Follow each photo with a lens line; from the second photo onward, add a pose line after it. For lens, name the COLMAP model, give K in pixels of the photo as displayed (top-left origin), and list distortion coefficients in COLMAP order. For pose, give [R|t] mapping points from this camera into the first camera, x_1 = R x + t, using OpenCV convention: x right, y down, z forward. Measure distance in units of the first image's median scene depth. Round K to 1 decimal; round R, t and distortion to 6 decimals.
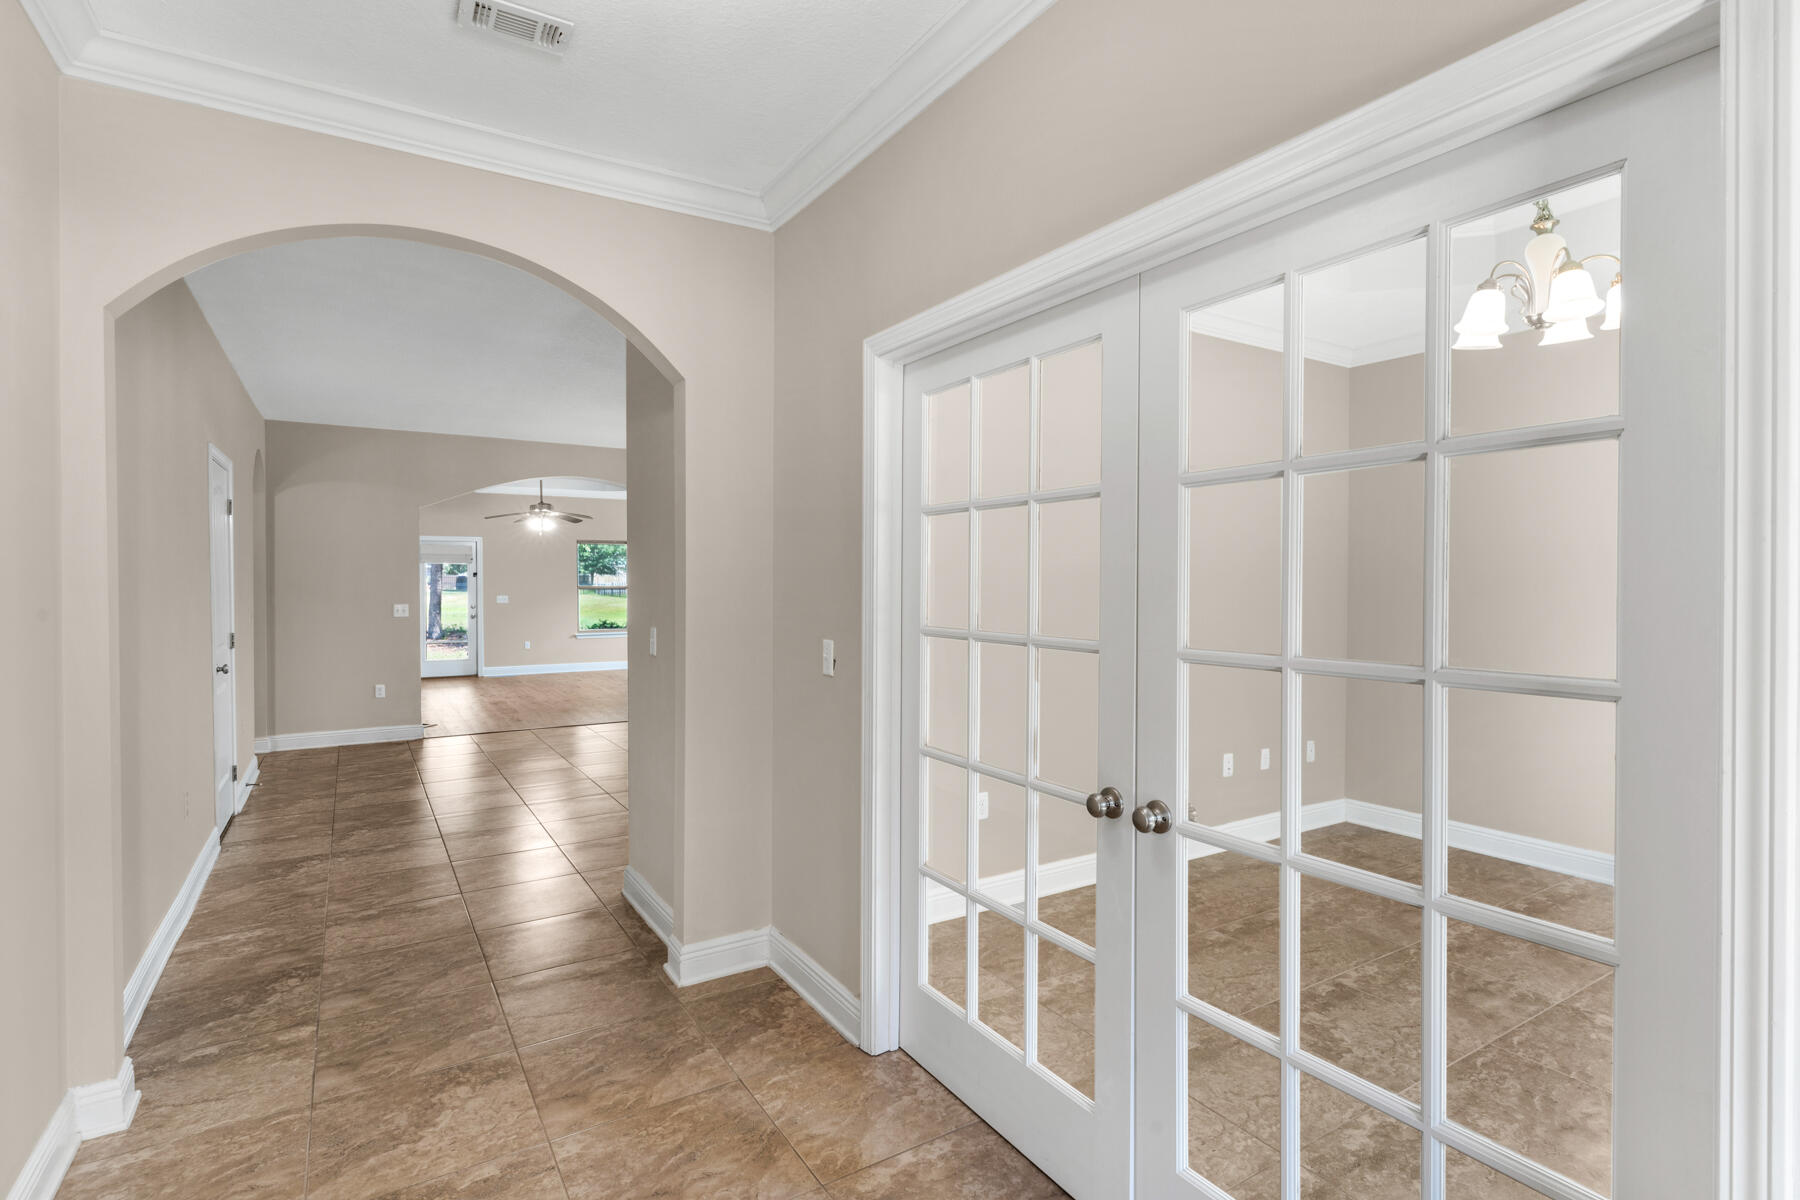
lens RADIAL K [[899.8, 0, 936.8], [0, 899.8, 590.3], [0, 0, 1]] dist [0.033041, 0.000036]
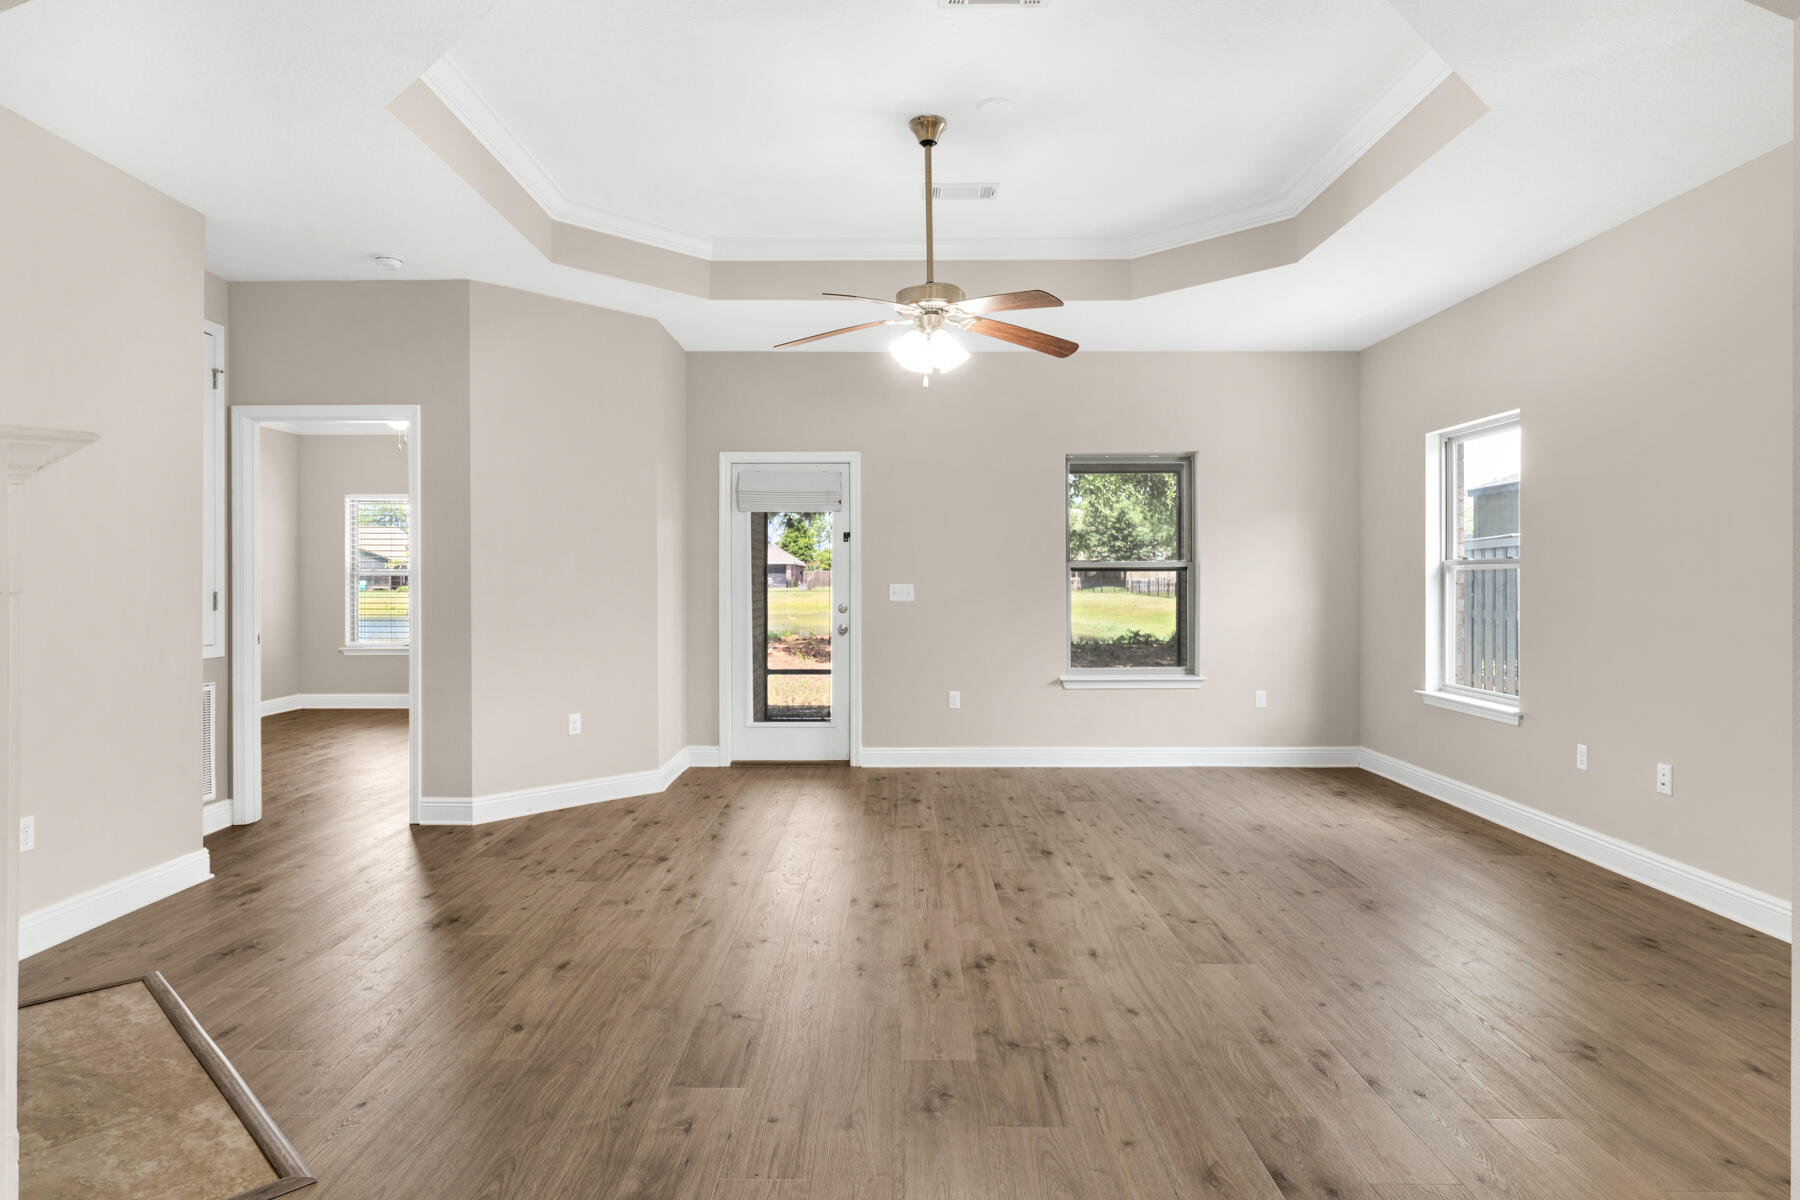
lens RADIAL K [[1019.7, 0, 897.4], [0, 1019.7, 579.3], [0, 0, 1]] dist [0.000126, 0.000365]
pose [[0.832819, -0.003593, -0.553533, -0.214917], [-0.002059, 0.999952, -0.009589, 0.008799], [0.553541, 0.009125, 0.832772, 0.602224]]
